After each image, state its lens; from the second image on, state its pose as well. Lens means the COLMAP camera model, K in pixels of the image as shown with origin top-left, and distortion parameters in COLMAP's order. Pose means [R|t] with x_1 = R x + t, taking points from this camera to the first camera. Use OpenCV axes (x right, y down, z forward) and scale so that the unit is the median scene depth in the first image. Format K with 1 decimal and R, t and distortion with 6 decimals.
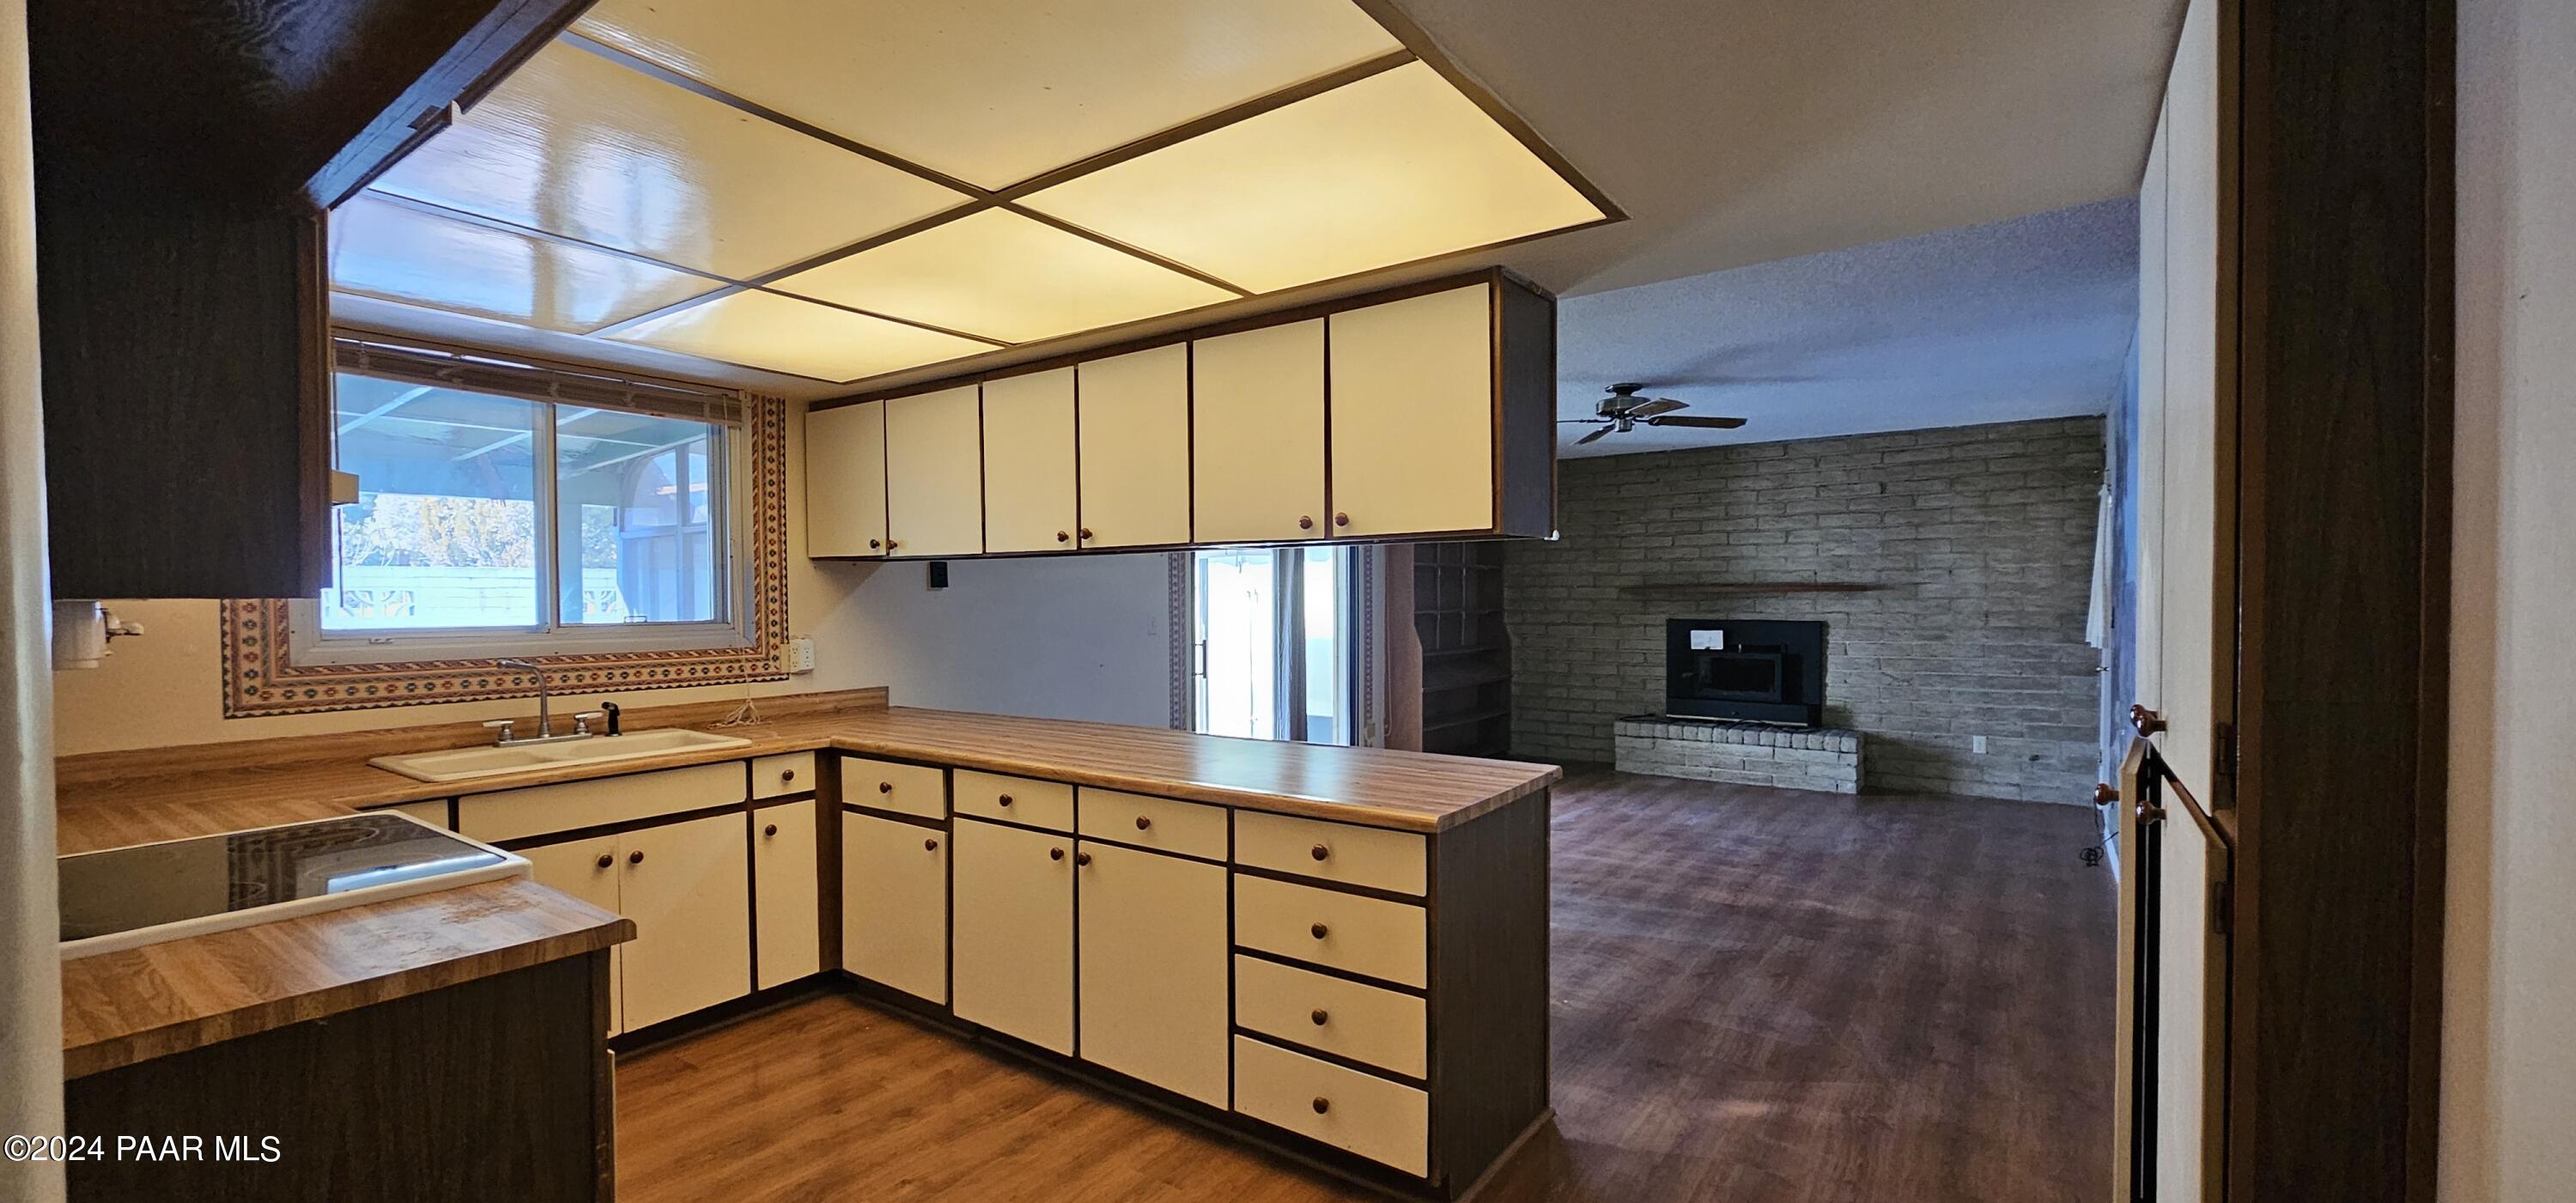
lens RADIAL K [[1052.3, 0, 1288.1], [0, 1052.3, 607.5], [0, 0, 1]] dist [0.000249, 0.000361]
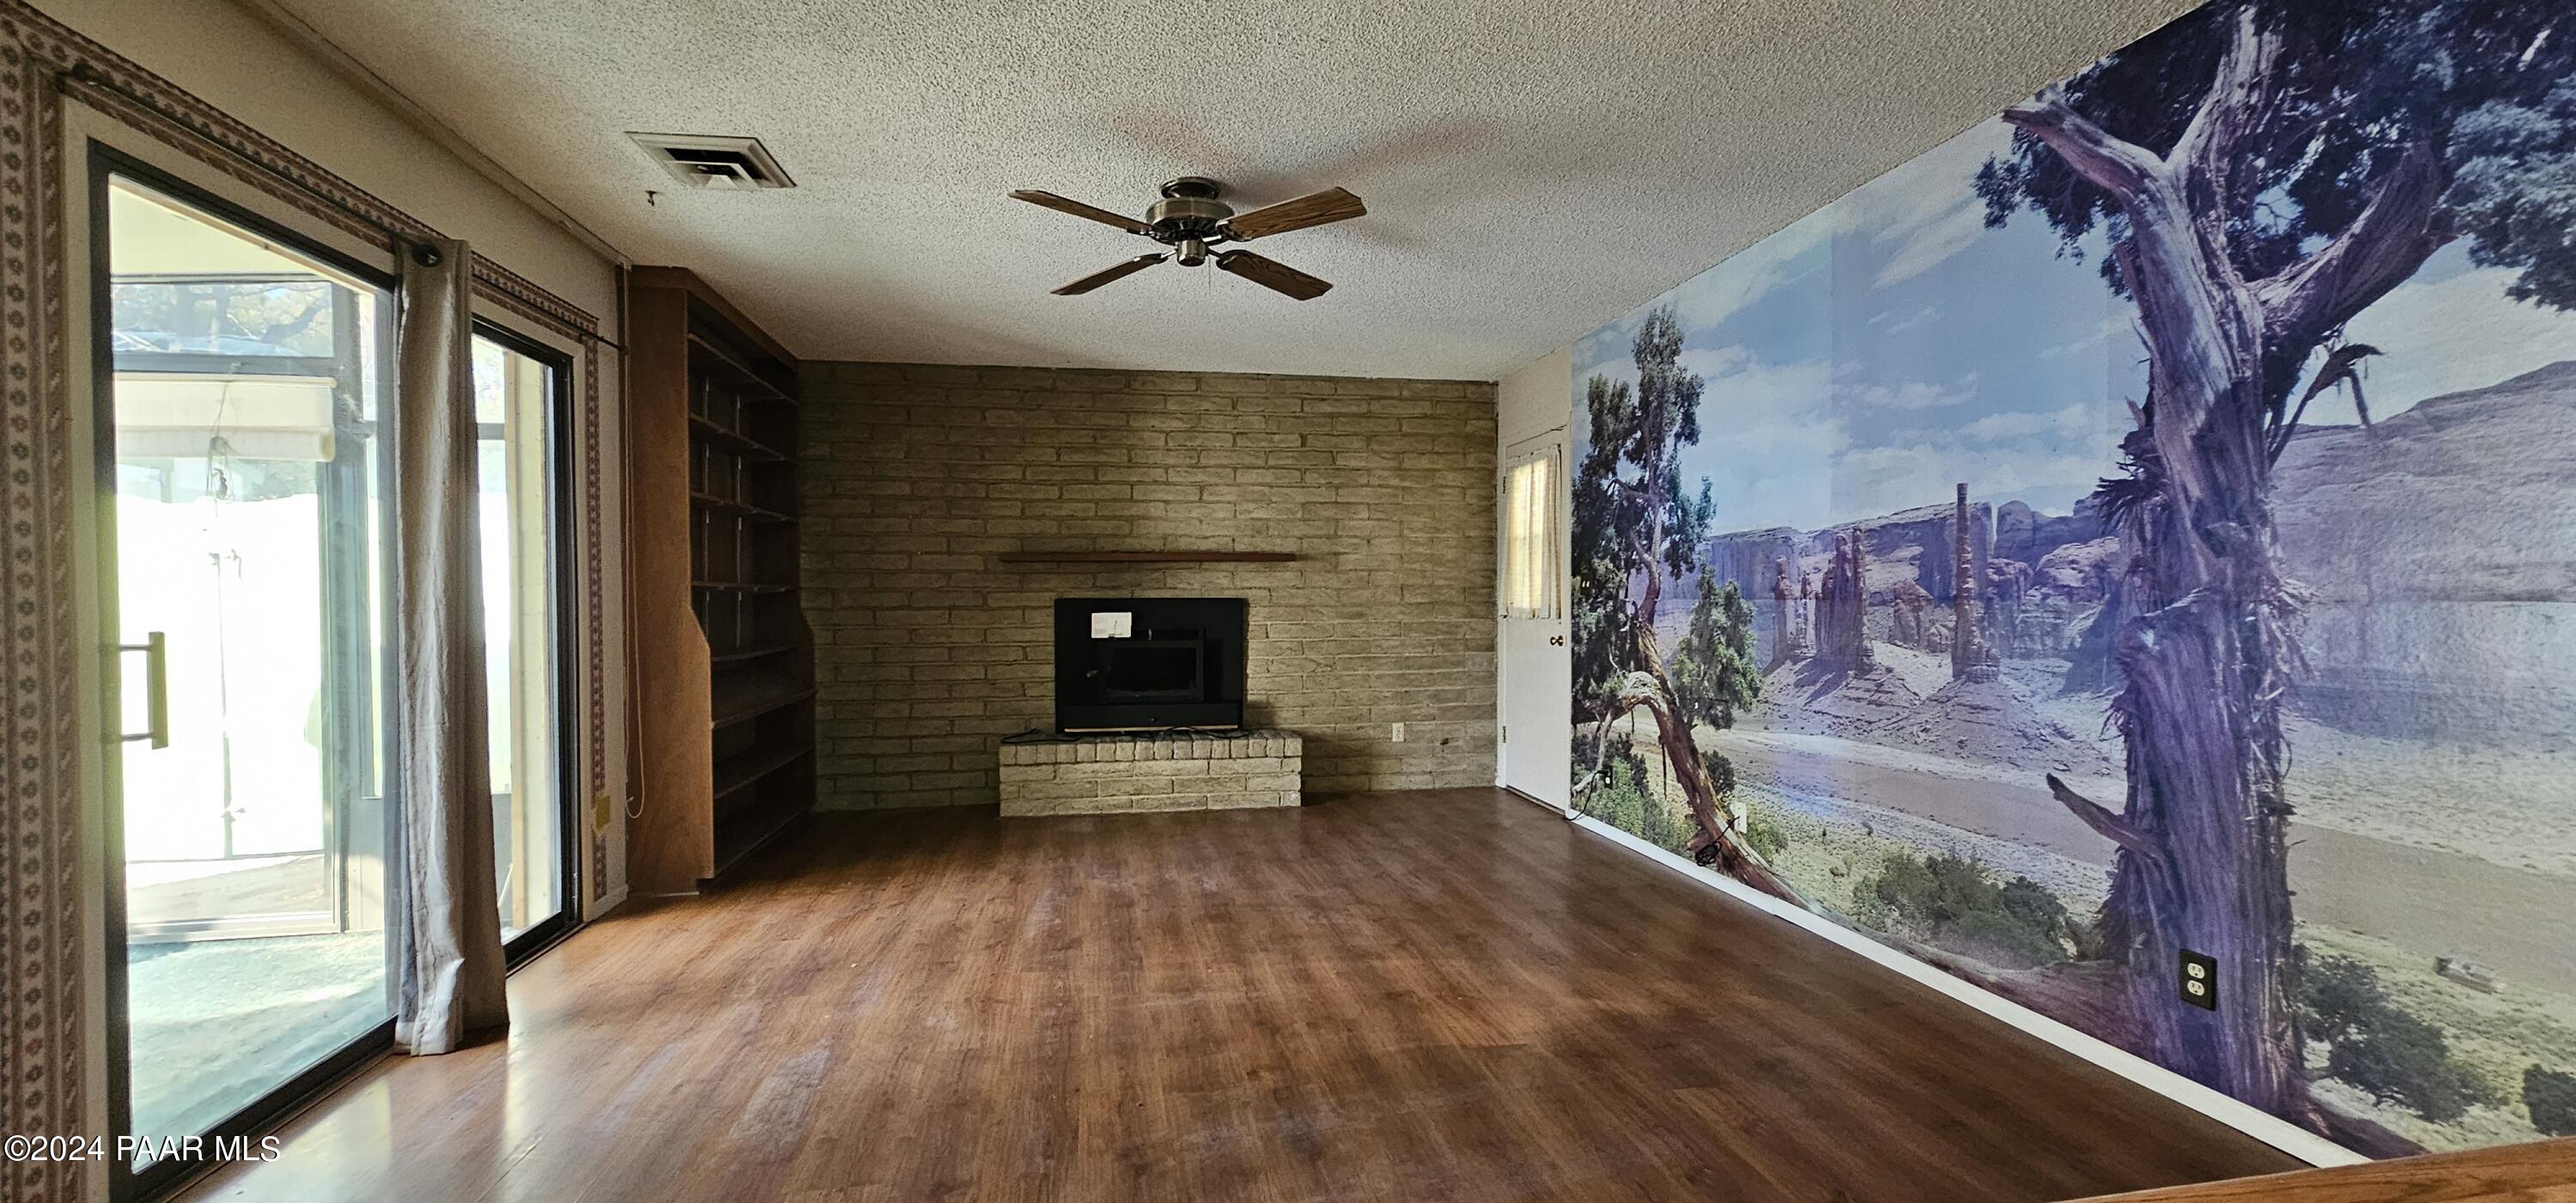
lens RADIAL K [[1052.3, 0, 1280.3], [0, 1052.3, 612.3], [0, 0, 1]] dist [0.000249, 0.000361]
pose [[0.701601, -0.009714, 0.712504, -0.054607], [0.011171, 0.999934, 0.002633, 0.022333], [-0.712482, 0.006112, 0.701663, 0.412652]]
